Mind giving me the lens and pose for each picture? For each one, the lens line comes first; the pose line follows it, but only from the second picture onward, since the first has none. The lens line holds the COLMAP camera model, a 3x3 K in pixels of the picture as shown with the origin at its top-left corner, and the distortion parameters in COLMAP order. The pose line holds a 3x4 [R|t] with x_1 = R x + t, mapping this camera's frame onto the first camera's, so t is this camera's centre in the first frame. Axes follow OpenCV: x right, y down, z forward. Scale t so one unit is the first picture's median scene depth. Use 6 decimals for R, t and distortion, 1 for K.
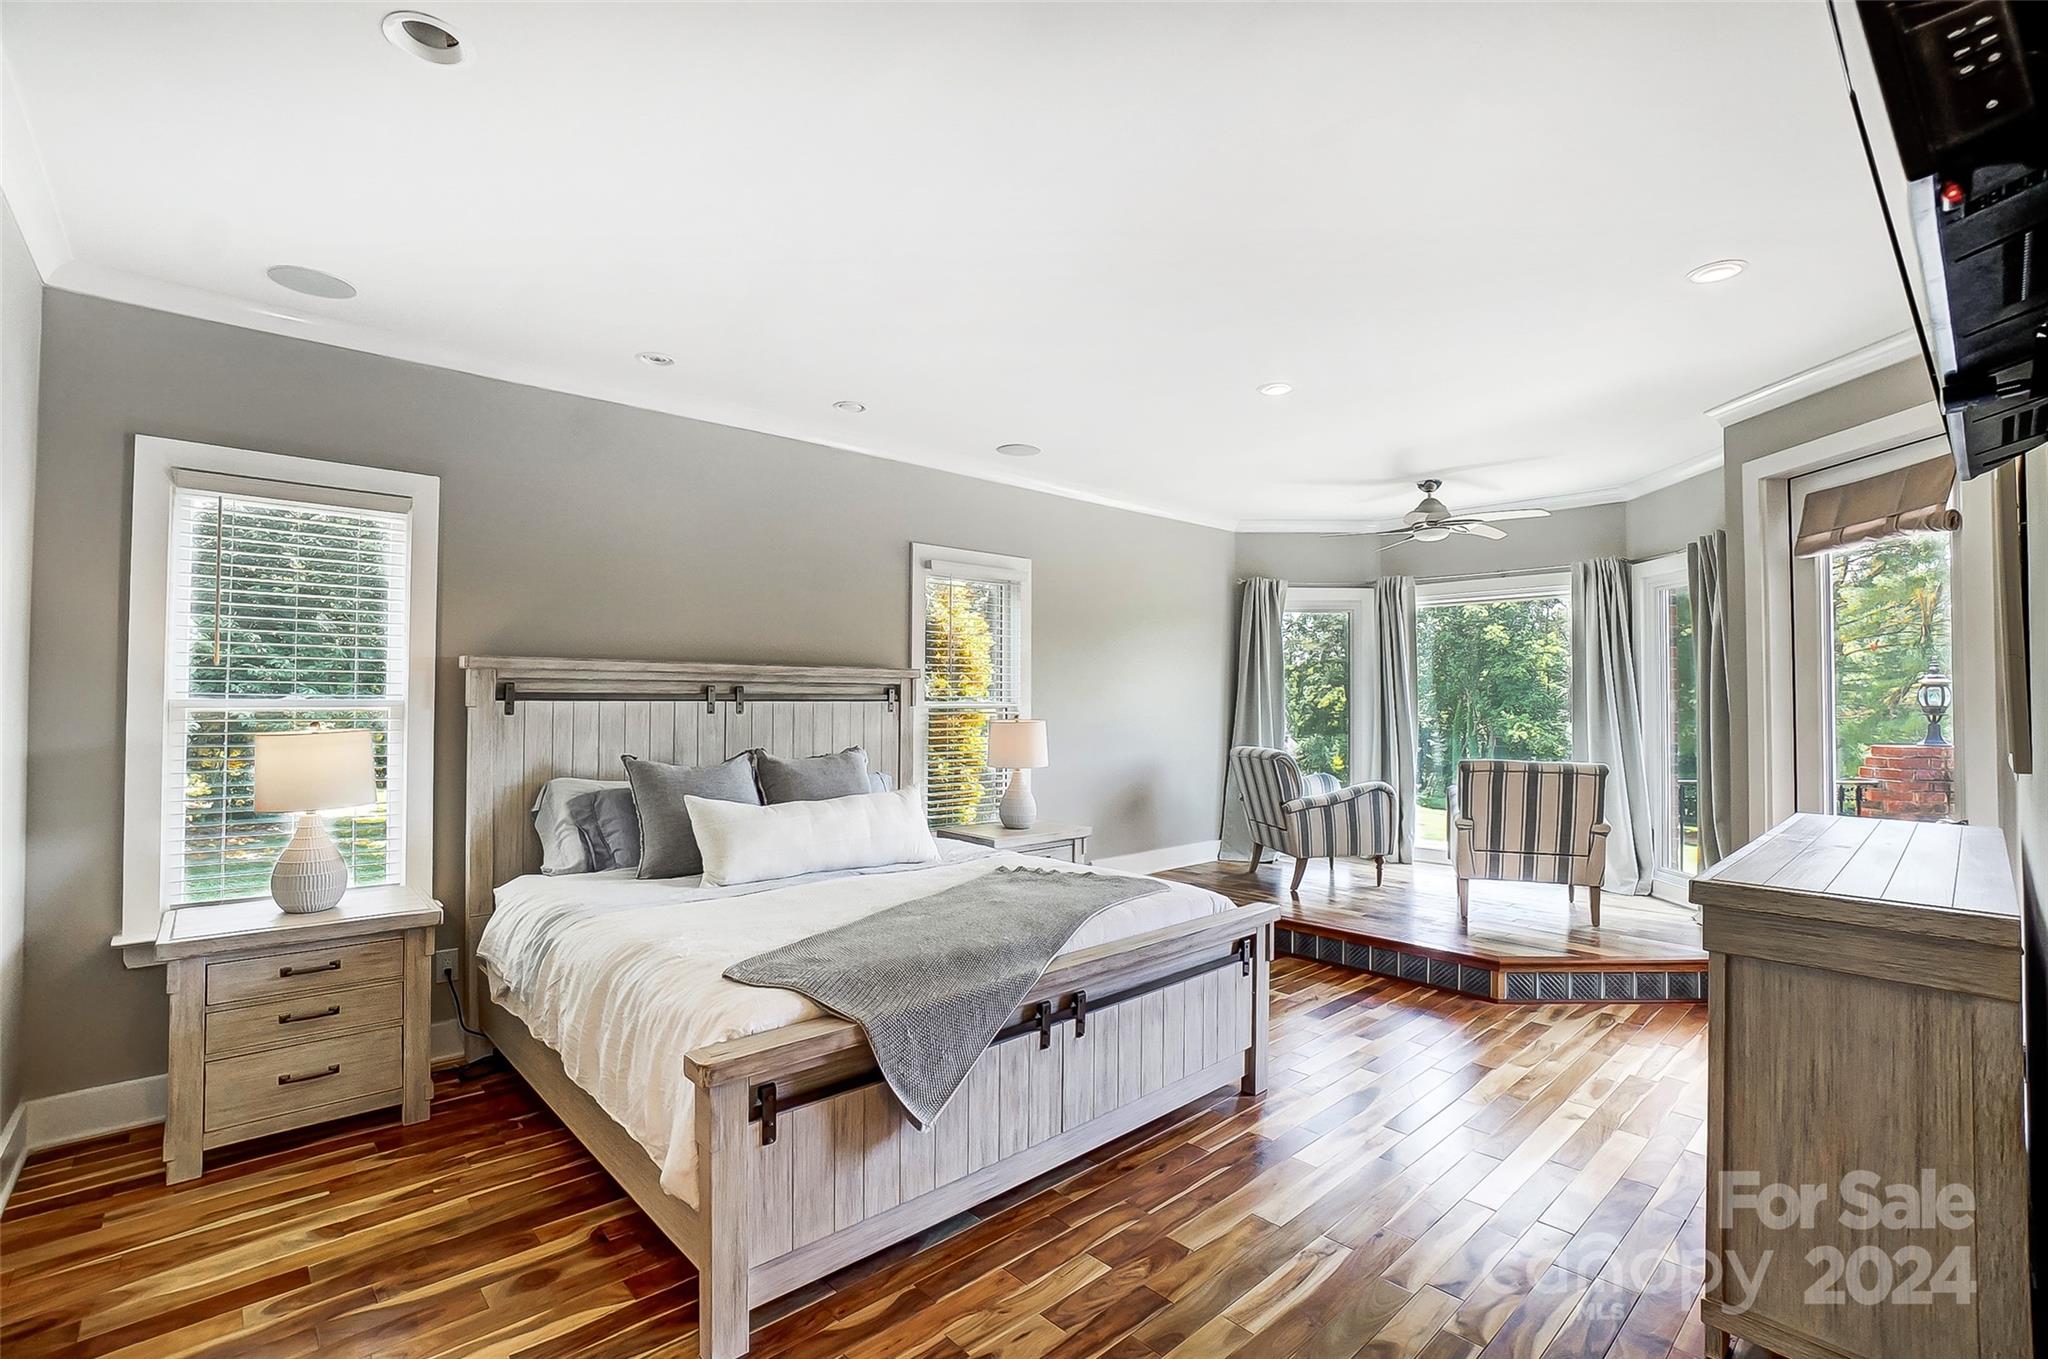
lens RADIAL K [[913.1, 0, 1012.6], [0, 913.1, 673.1], [0, 0, 1]] dist [-0.046151, 0.009633]
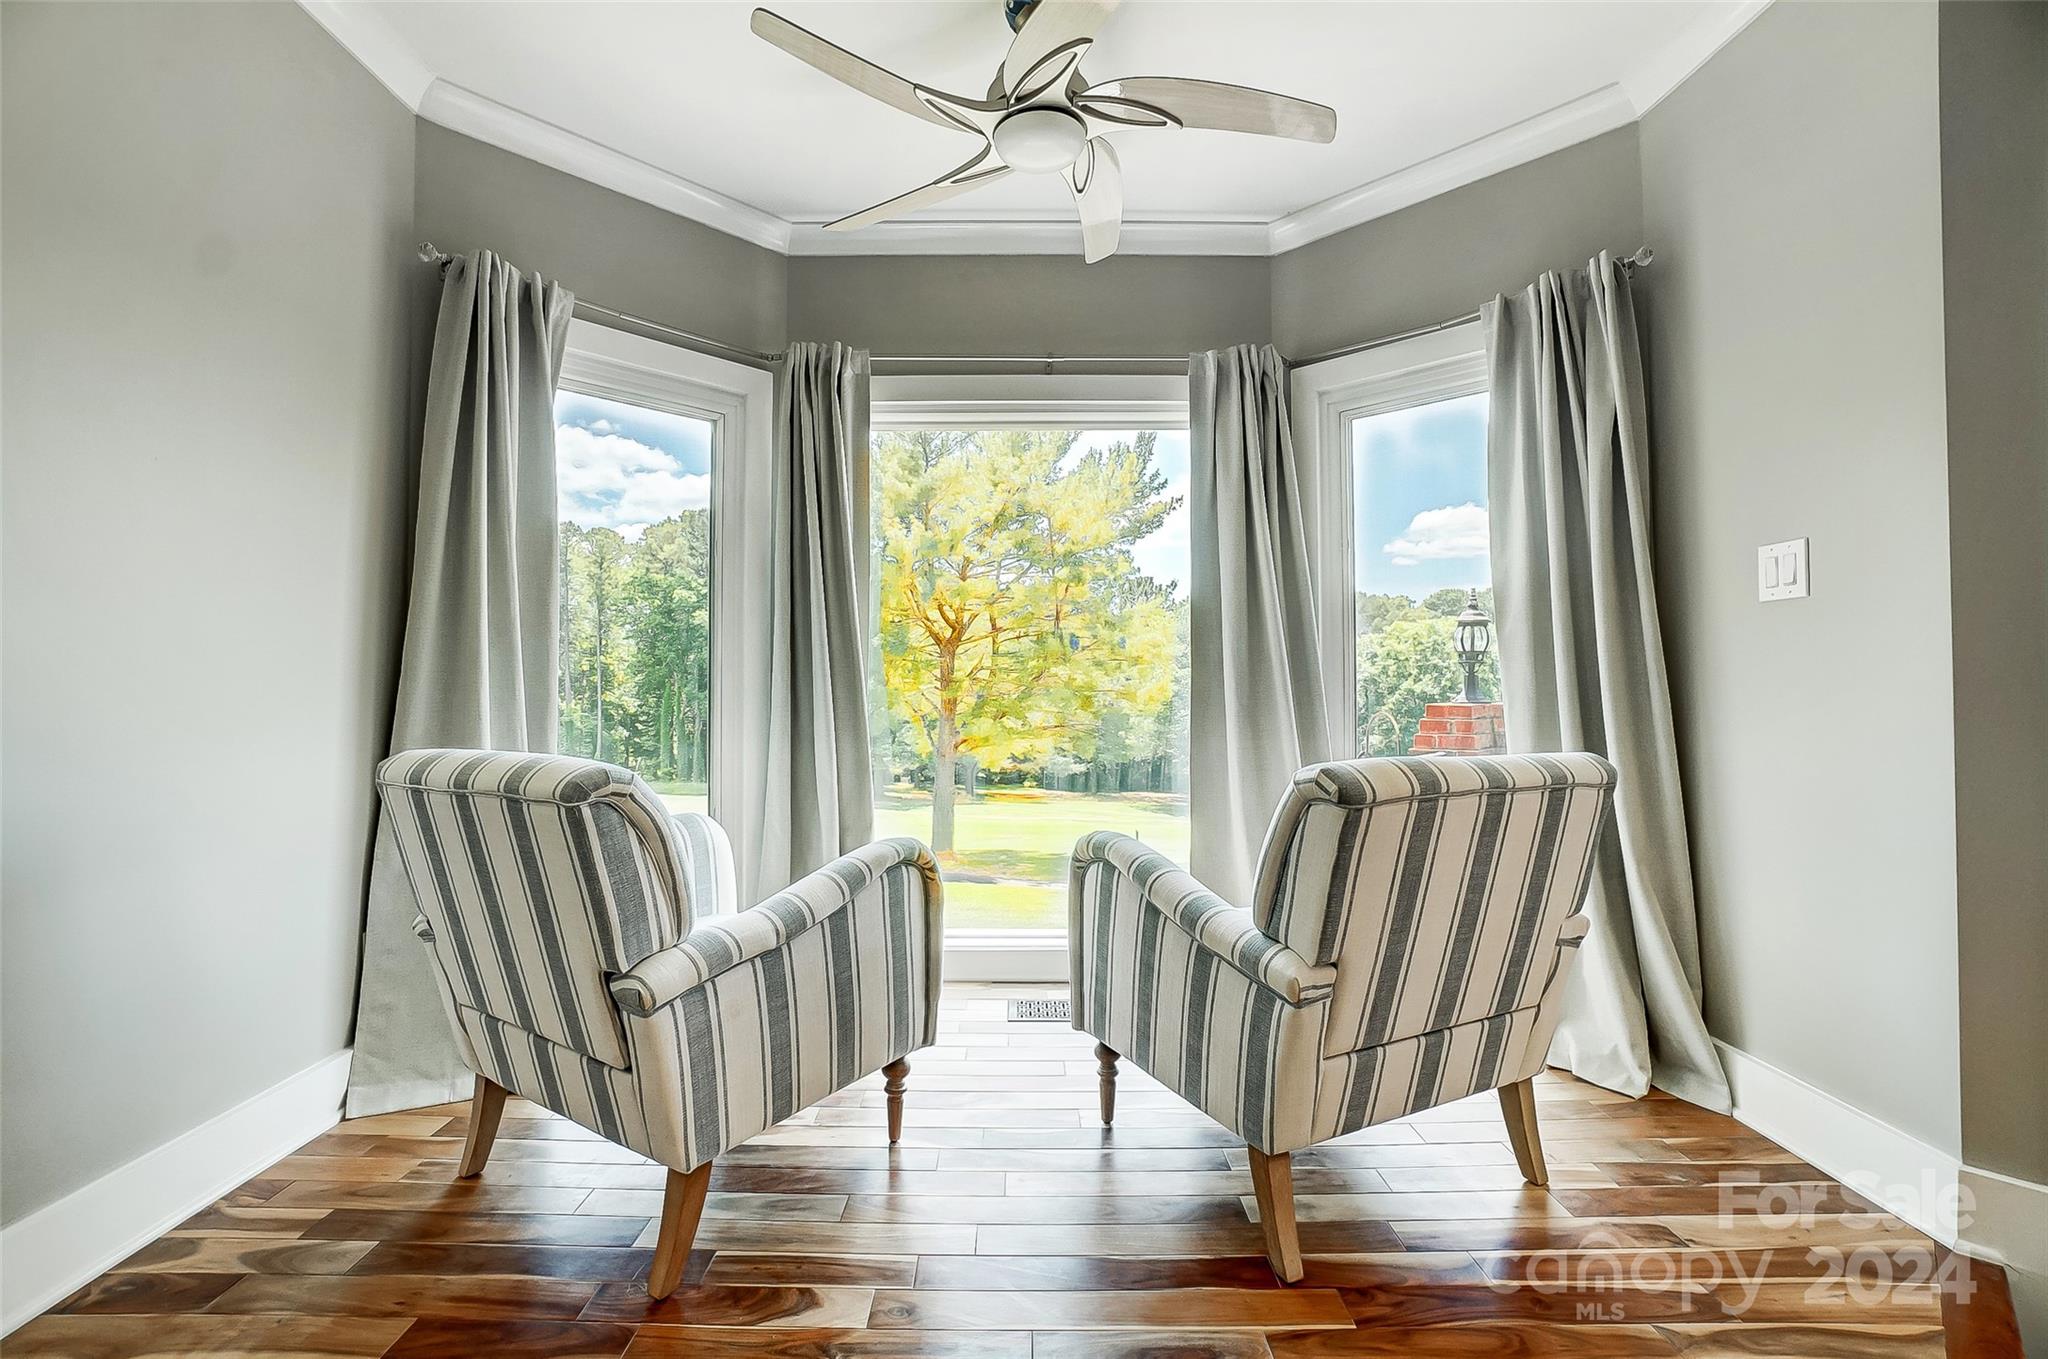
lens RADIAL K [[913.1, 0, 1022.4], [0, 913.1, 676.7], [0, 0, 1]] dist [-0.046151, 0.009633]
pose [[0.670029, 0.000877, 0.742335, 0.177428], [-0.016526, 0.999769, 0.013735, 0.052703], [-0.742151, -0.021470, 0.669889, 0.709862]]
